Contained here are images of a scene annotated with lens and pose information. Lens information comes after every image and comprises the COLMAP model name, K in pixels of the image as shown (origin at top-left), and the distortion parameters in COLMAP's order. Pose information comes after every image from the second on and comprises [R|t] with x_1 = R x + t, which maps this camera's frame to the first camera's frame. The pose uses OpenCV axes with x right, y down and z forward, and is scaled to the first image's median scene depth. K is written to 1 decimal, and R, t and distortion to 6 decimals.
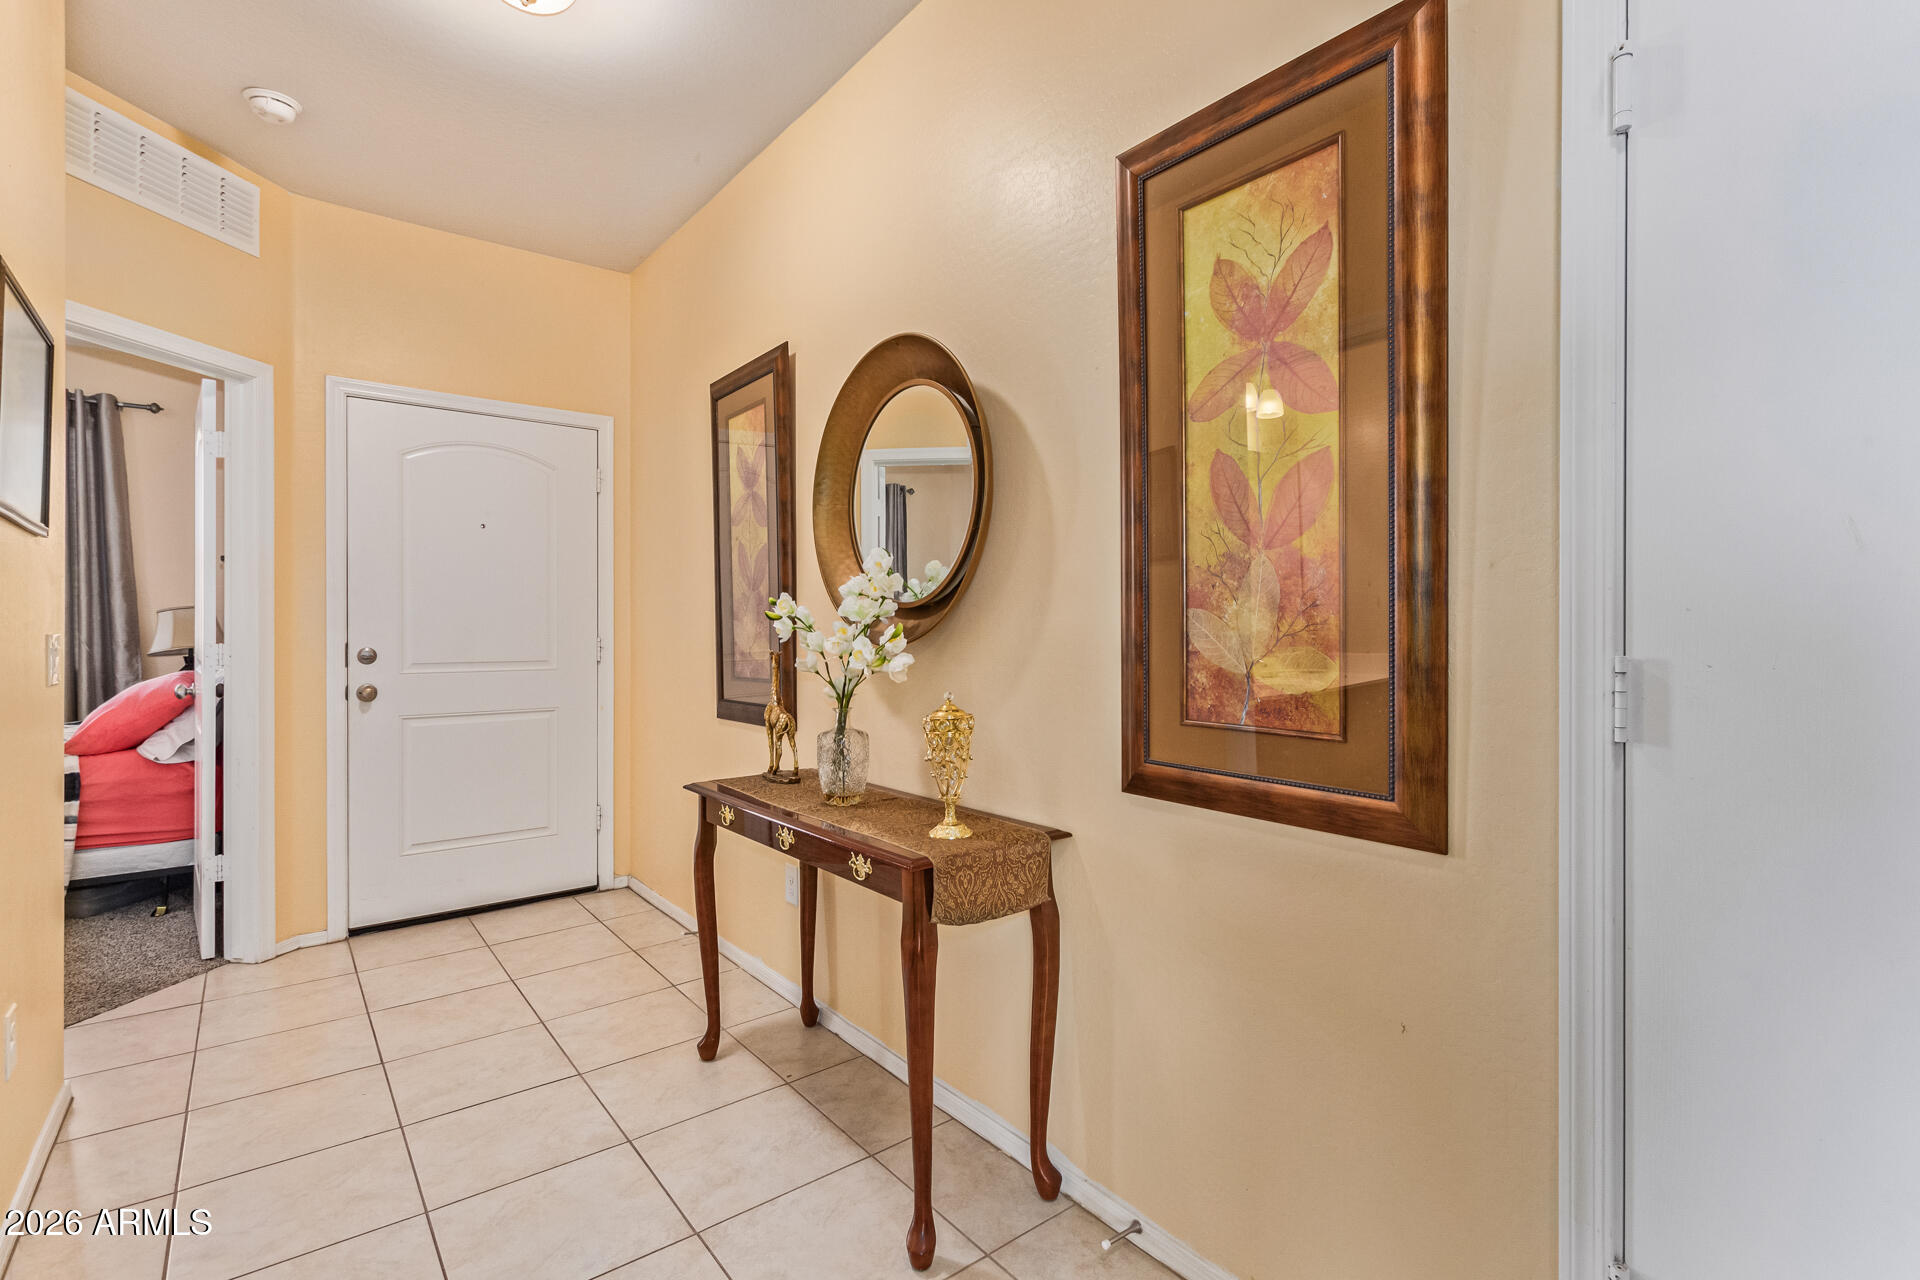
lens RADIAL K [[902.8, 0, 960.0], [0, 902.8, 637.3], [0, 0, 1]] dist [0.009060, -0.002955]
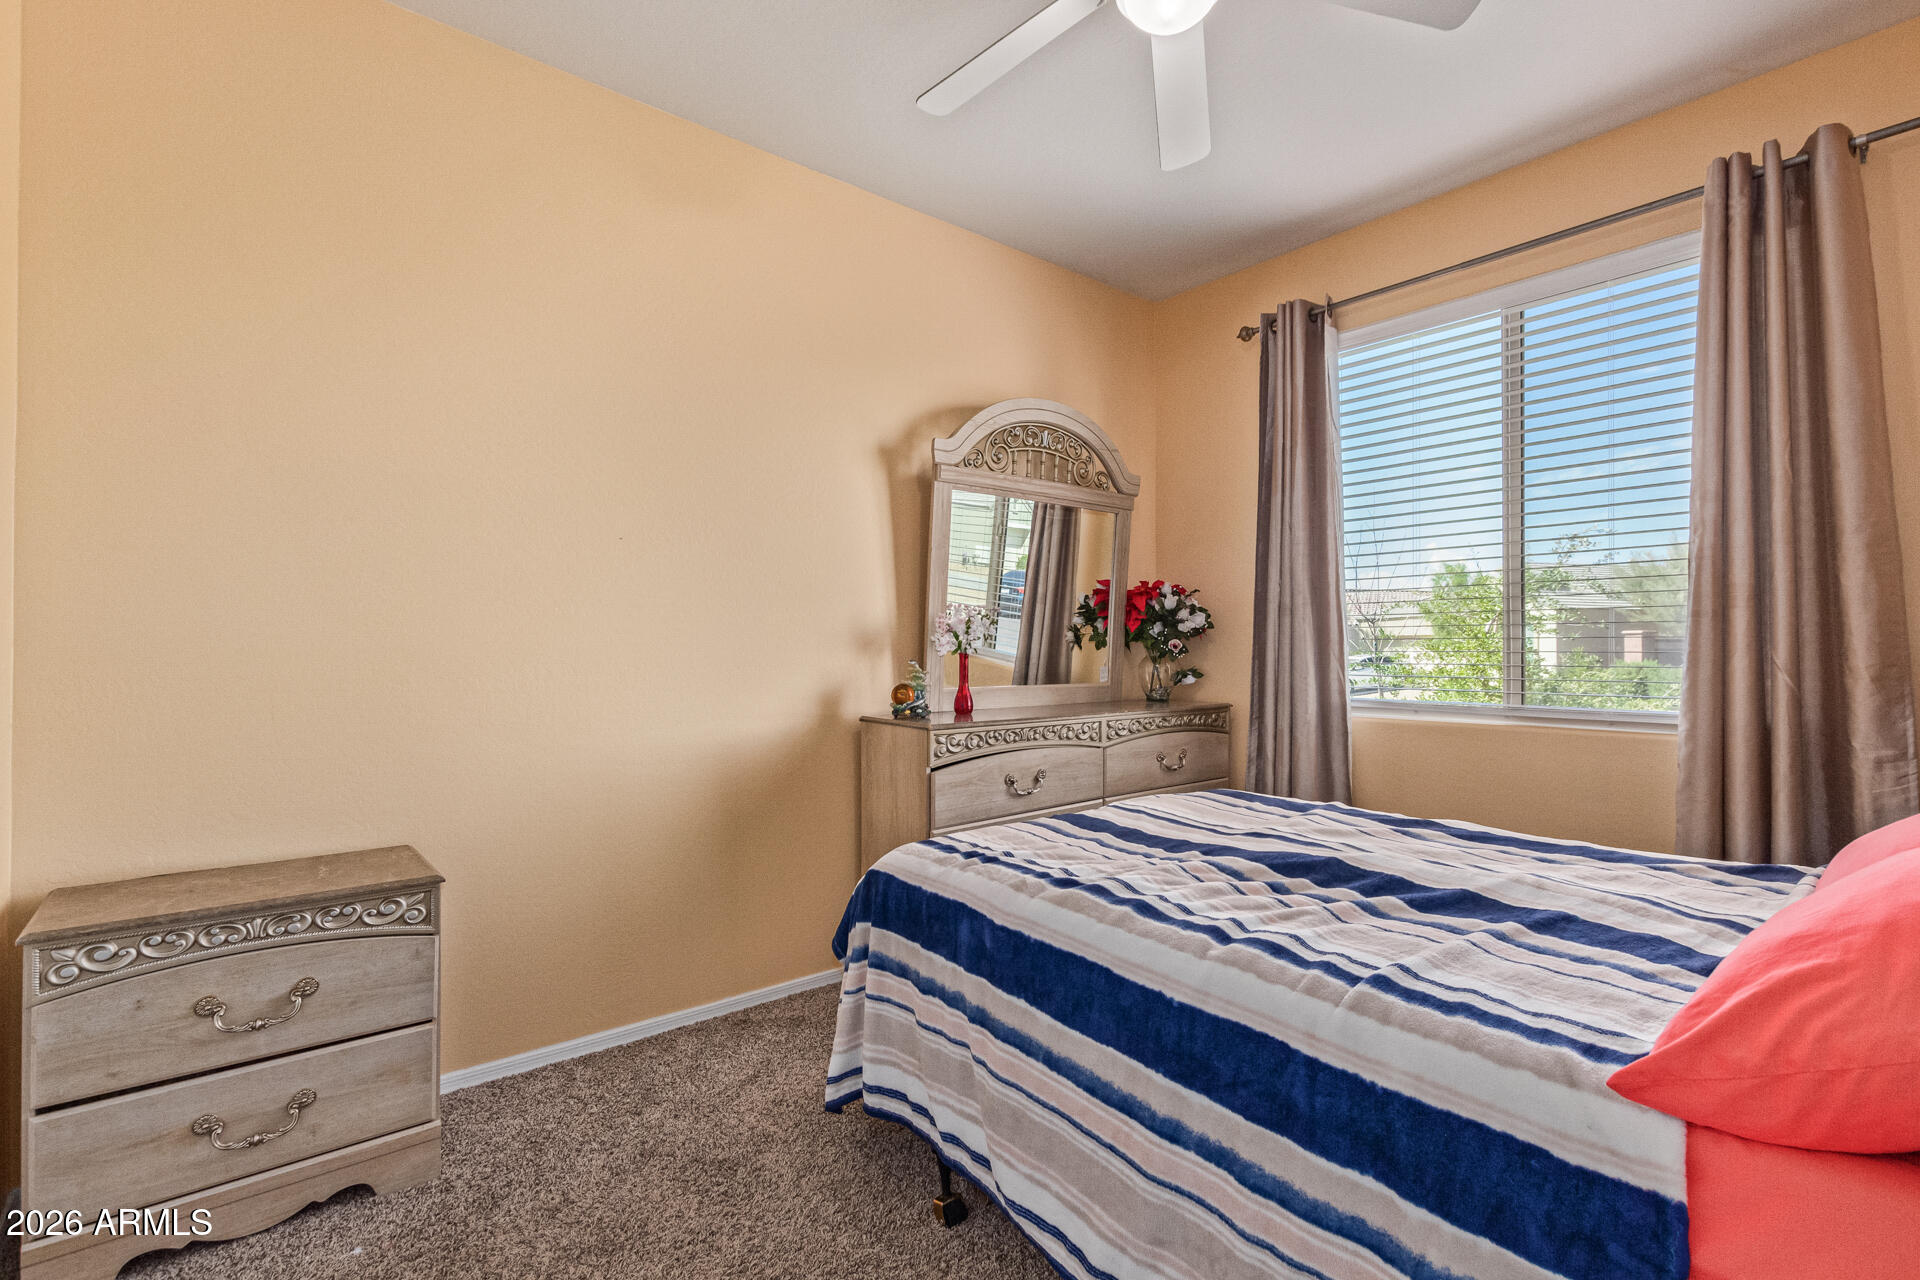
lens RADIAL K [[902.8, 0, 958.4], [0, 902.8, 640.1], [0, 0, 1]] dist [0.009060, -0.002955]
pose [[0.039504, -0.009281, -0.999176, -0.497578], [-0.007144, 0.999929, -0.009571, -0.002102], [0.999194, 0.007516, 0.039435, 0.540142]]
